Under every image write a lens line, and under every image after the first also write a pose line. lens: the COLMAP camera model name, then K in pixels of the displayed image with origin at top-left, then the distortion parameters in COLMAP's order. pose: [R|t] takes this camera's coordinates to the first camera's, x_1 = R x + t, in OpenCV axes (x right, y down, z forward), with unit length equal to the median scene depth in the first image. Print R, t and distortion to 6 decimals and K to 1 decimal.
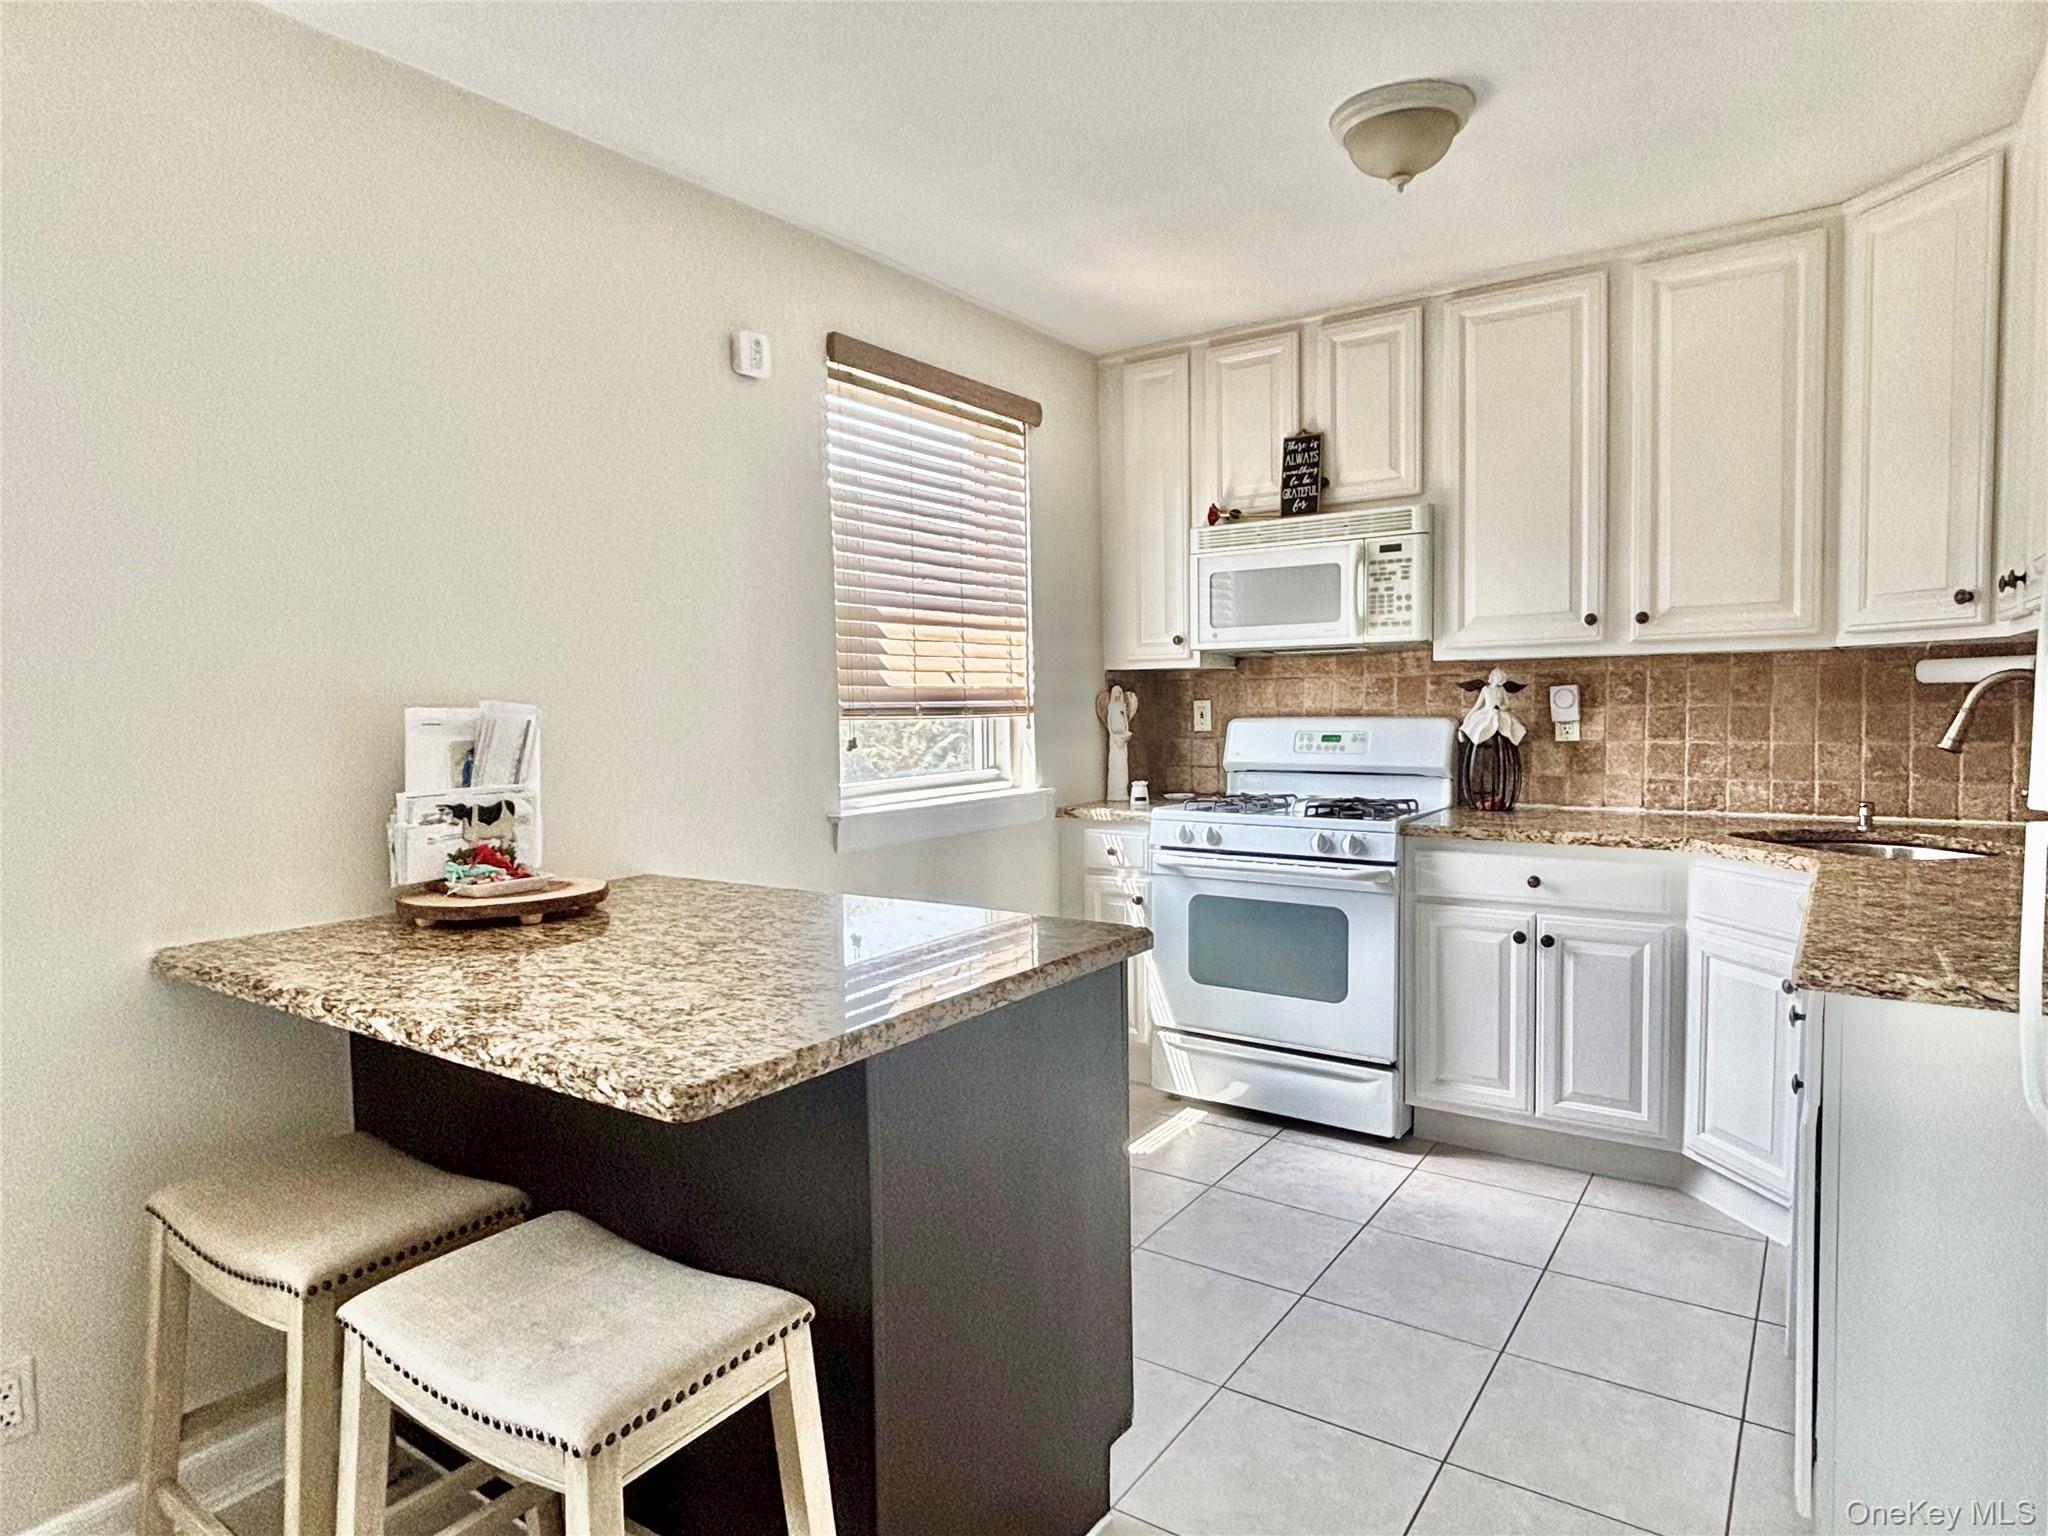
lens RADIAL K [[1189.5, 0, 1027.0], [0, 1189.5, 765.9], [0, 0, 1]] dist [0.020446, -0.020963]
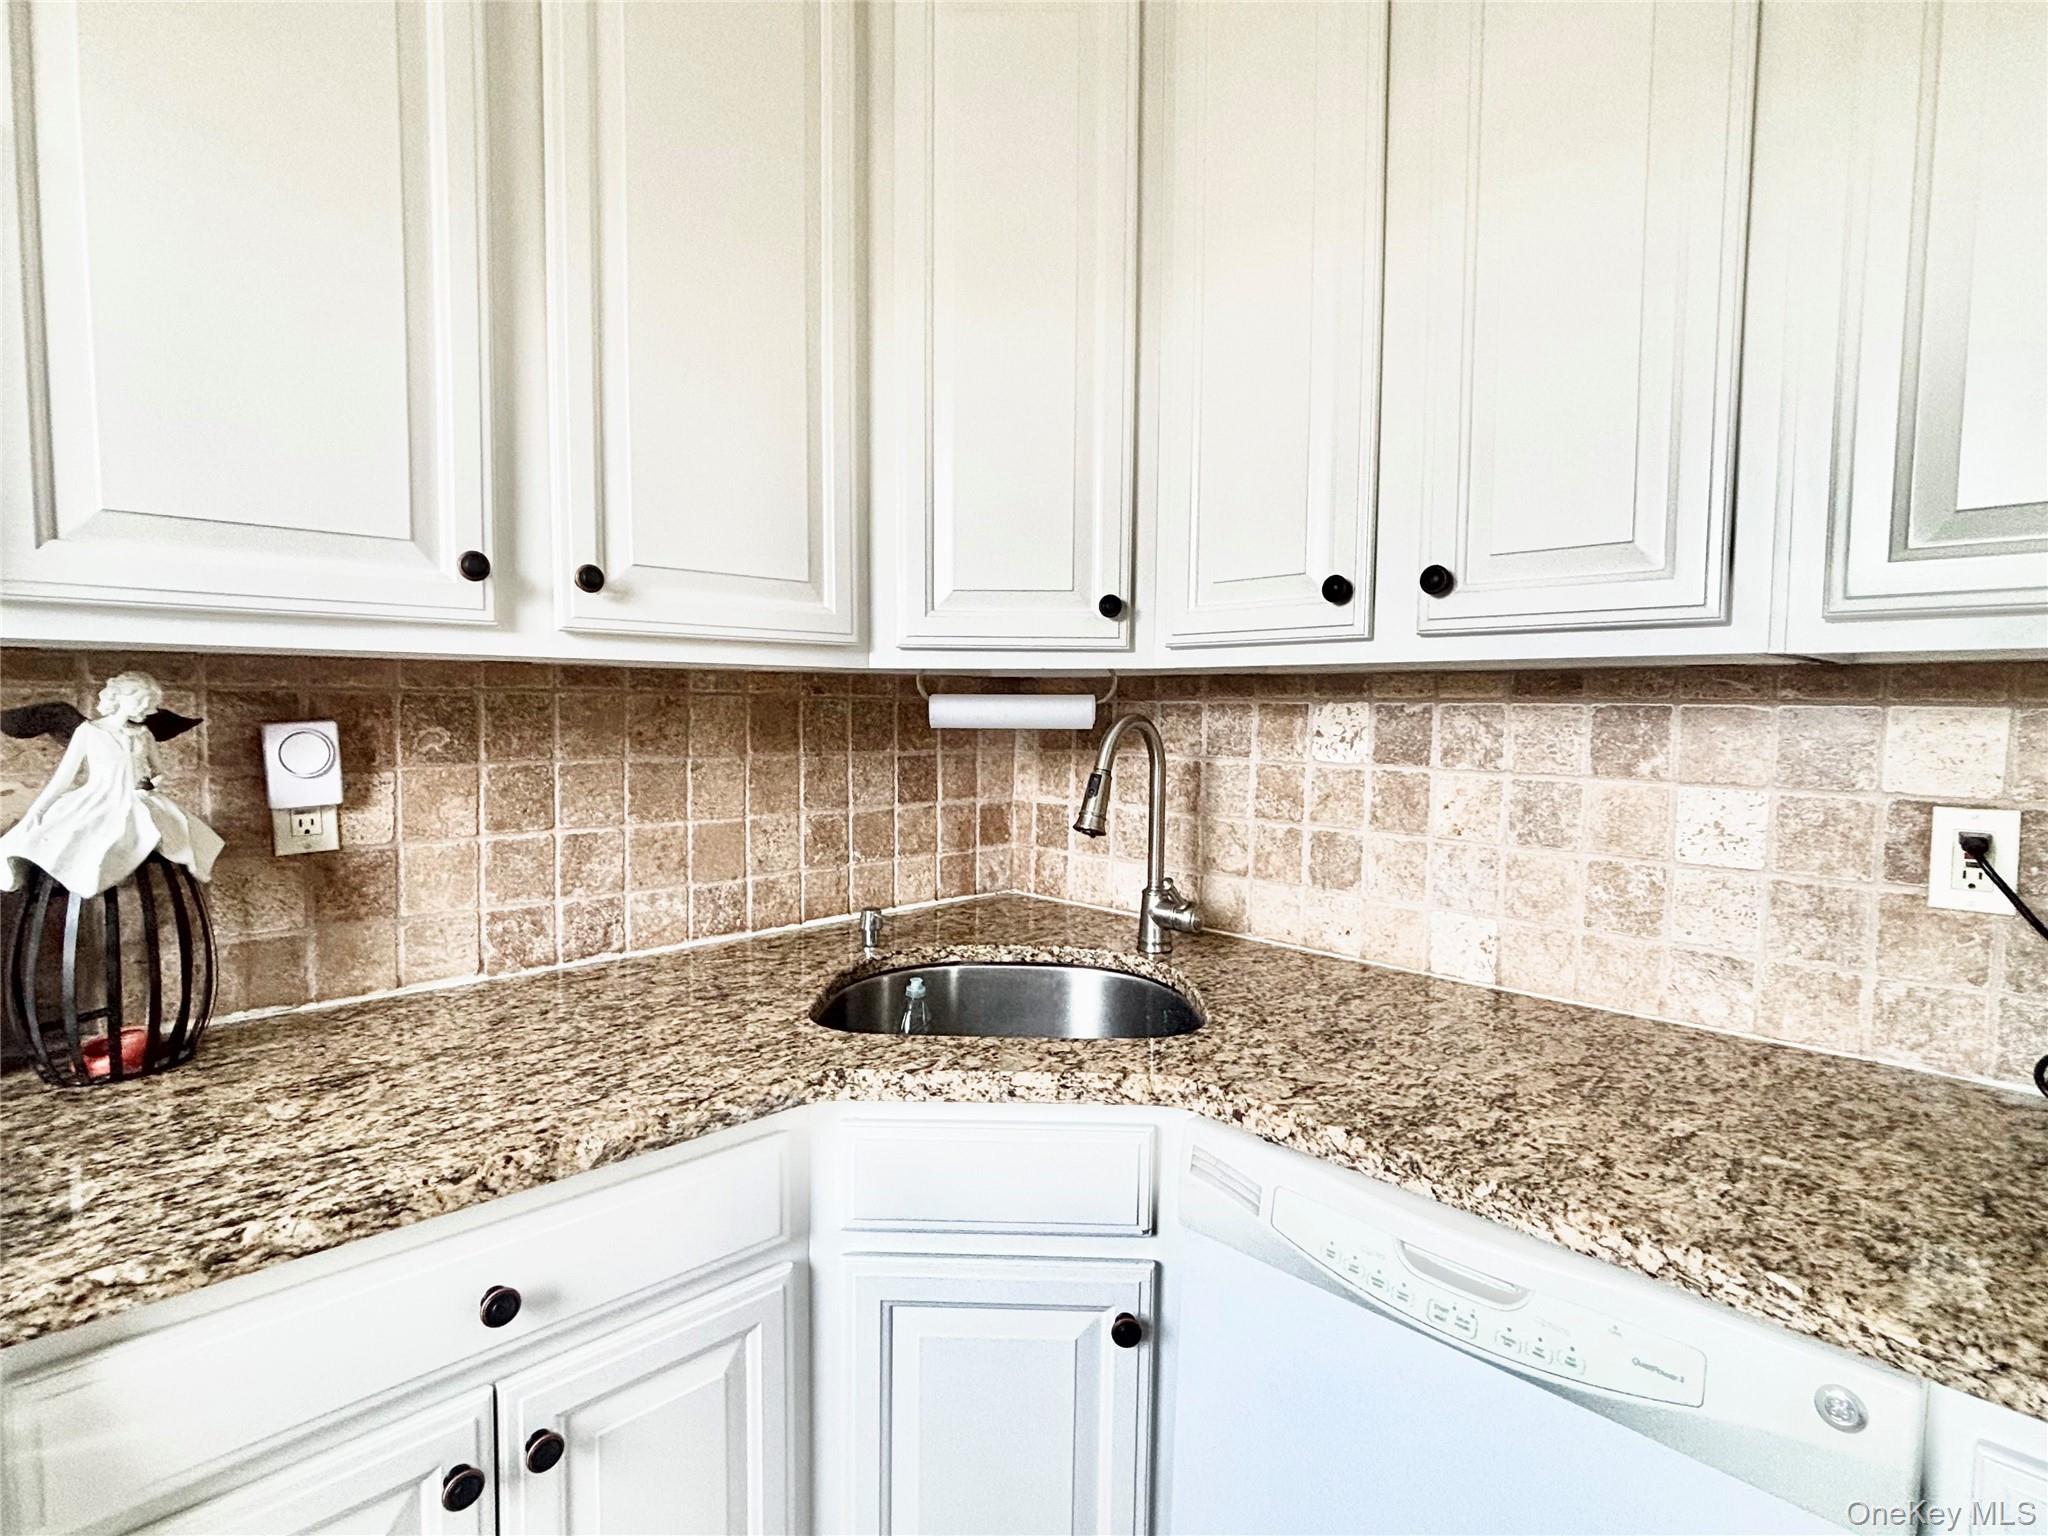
lens RADIAL K [[1019.3, 0, 1025.5], [0, 1019.3, 765.4], [0, 0, 1]] dist [-0.000512, -0.001627]
pose [[0.203128, -0.039635, 0.978350, 0.160683], [0.043383, 0.998563, 0.031446, -0.054795], [-0.978191, 0.036056, 0.204555, 0.714962]]
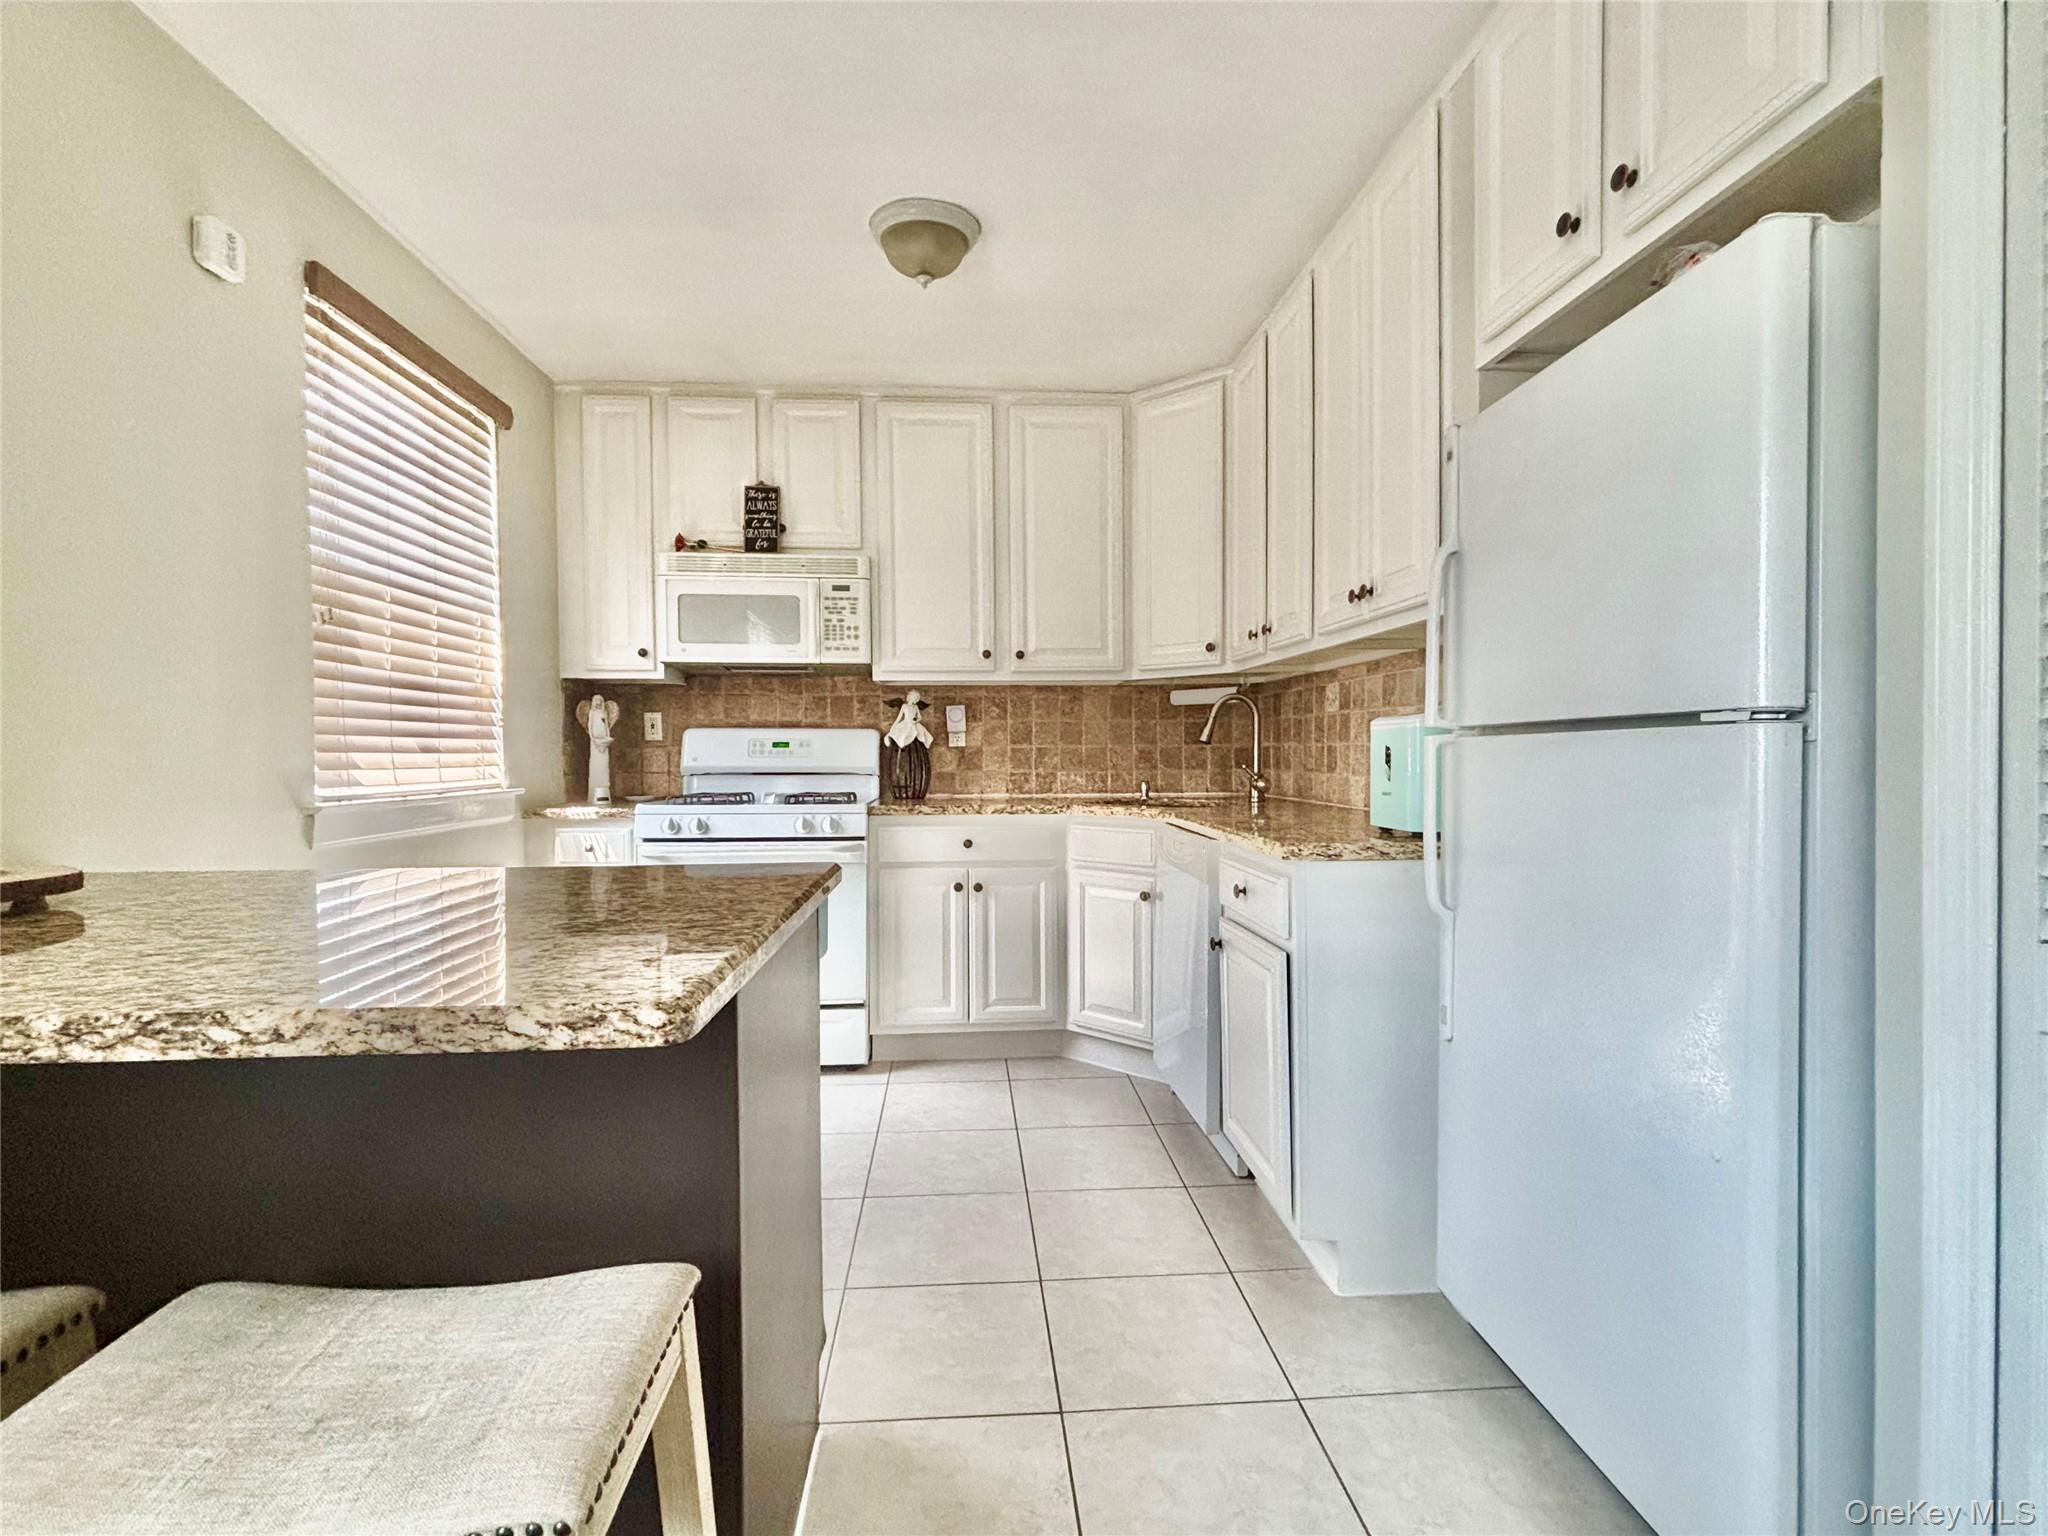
lens RADIAL K [[950.7, 0, 1021.4], [0, 950.7, 773.1], [0, 0, 1]] dist [0.013318, -0.008524]
pose [[0.785273, -0.001851, 0.619147, -0.166283], [0.027485, 0.999114, -0.031873, 0.048558], [-0.618540, 0.042046, 0.784628, 0.117775]]
